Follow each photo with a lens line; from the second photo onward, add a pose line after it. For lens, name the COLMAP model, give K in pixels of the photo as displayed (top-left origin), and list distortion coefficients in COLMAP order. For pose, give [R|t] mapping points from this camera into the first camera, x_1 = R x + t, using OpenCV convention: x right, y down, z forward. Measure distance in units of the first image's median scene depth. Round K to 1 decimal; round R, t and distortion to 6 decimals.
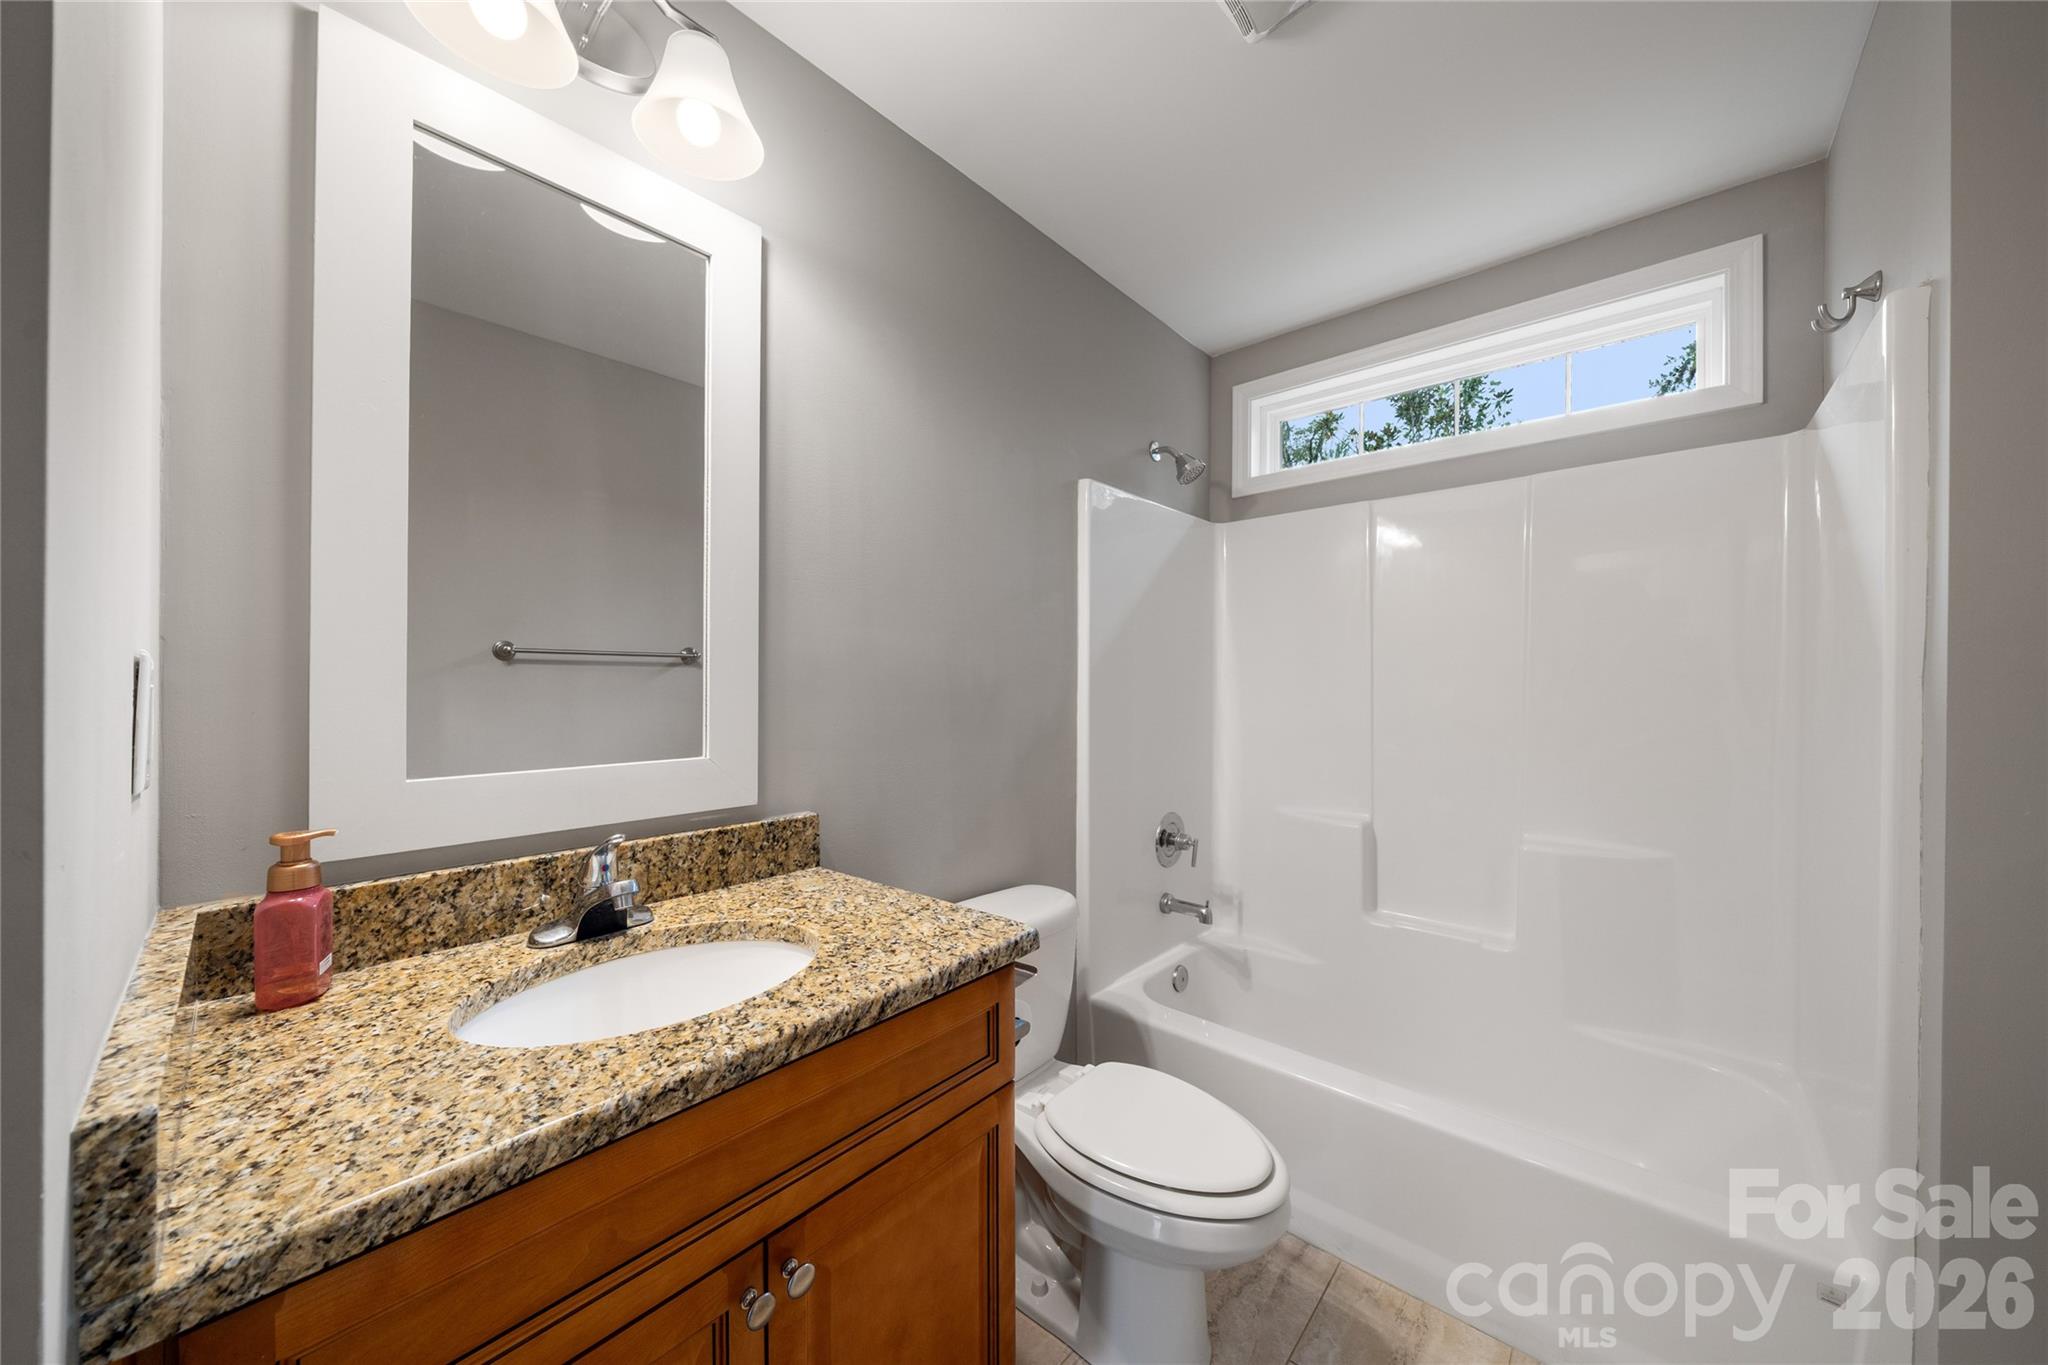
lens RADIAL K [[722.4, 0, 1028.2], [0, 722.4, 688.1], [0, 0, 1]] dist [-0.000193, 0.000017]
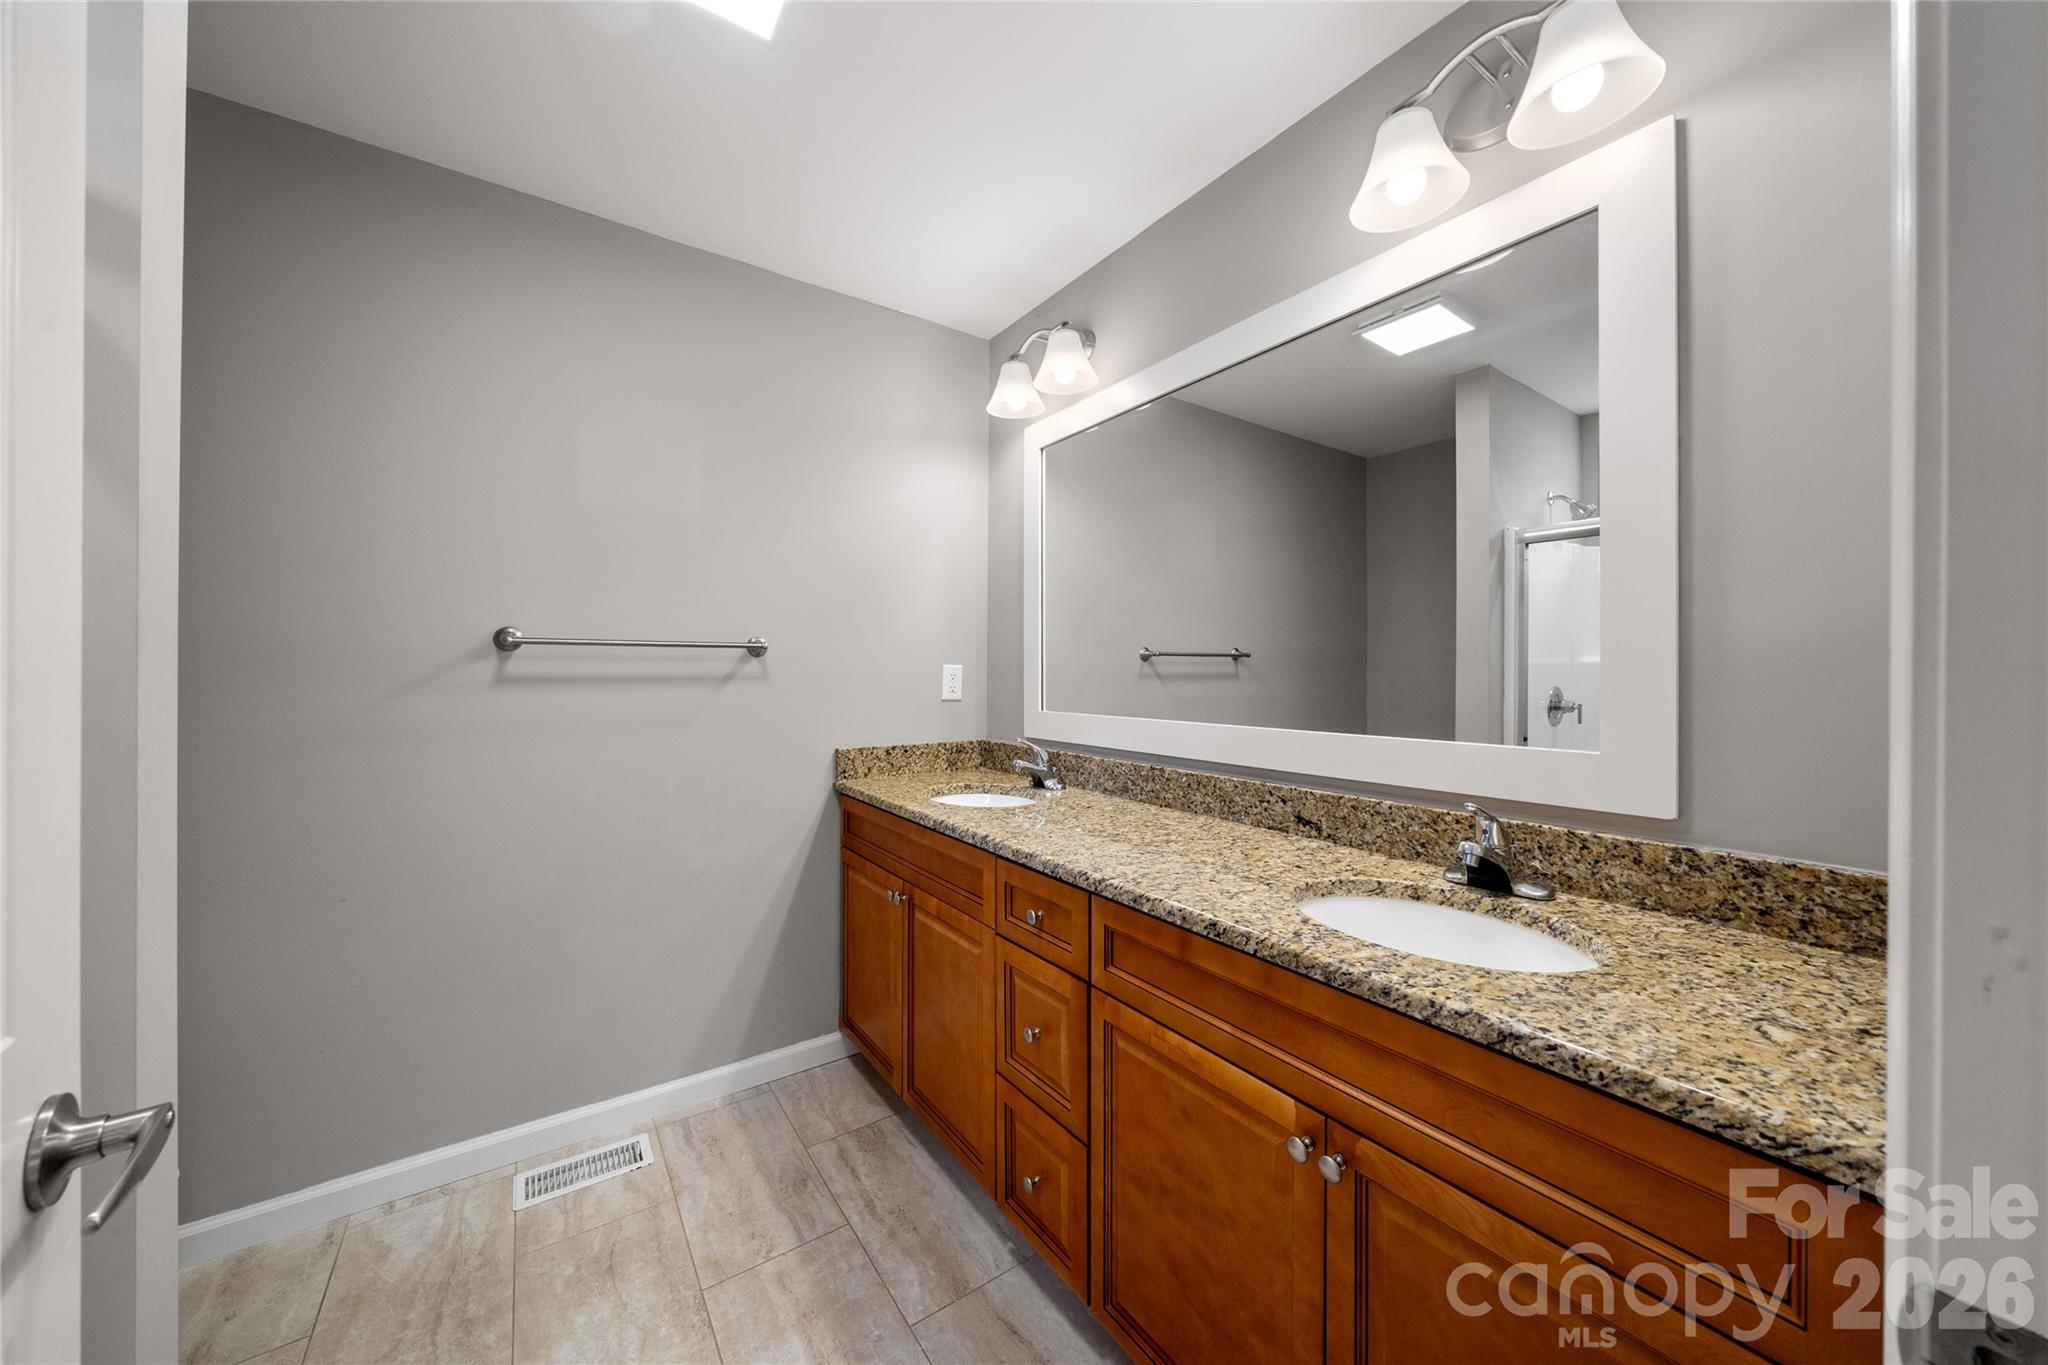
lens RADIAL K [[704.8, 0, 1028.8], [0, 704.8, 673.0], [0, 0, 1]] dist [-0.002450, -0.000046]
pose [[-0.246299, -0.006330, -0.969173, 0.670041], [0.002358, 0.999972, -0.007131, 0.001017], [0.969191, -0.004042, -0.246278, 0.568370]]
